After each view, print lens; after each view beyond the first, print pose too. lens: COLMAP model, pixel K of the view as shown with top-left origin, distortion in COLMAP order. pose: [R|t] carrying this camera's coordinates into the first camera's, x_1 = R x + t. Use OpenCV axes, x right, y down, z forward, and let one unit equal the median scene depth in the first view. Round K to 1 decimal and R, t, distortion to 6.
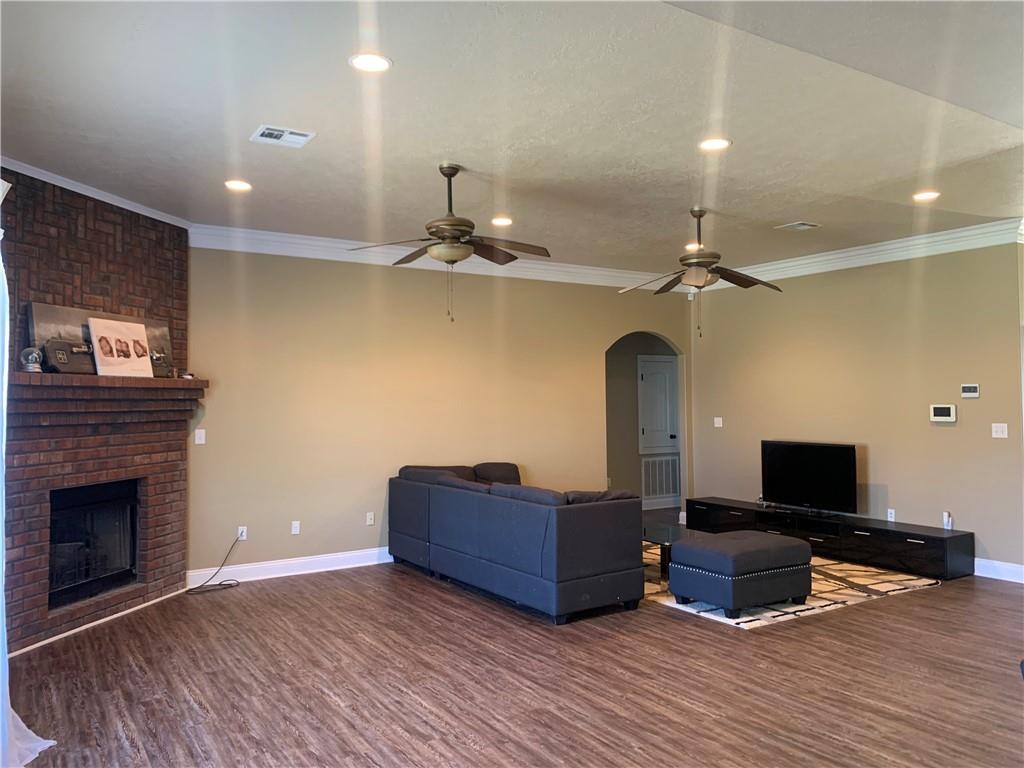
lens RADIAL K [[792.2, 0, 512.0], [0, 792.2, 384.0], [0, 0, 1]] dist [0.004280, -0.001936]
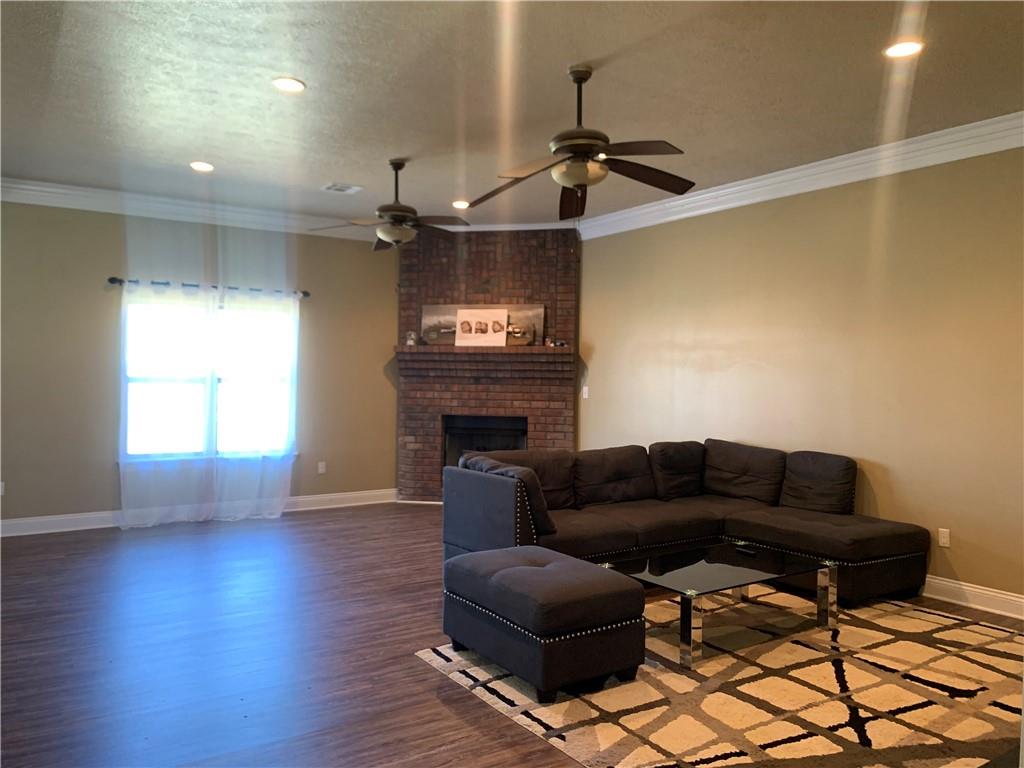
lens RADIAL K [[792.2, 0, 512.0], [0, 792.2, 384.0], [0, 0, 1]] dist [0.004280, -0.001936]
pose [[0.023856, 0.030977, -0.999235, 1.045408], [0.008782, 0.999475, 0.031194, 0.016406], [0.999677, -0.009519, 0.023571, 1.046480]]
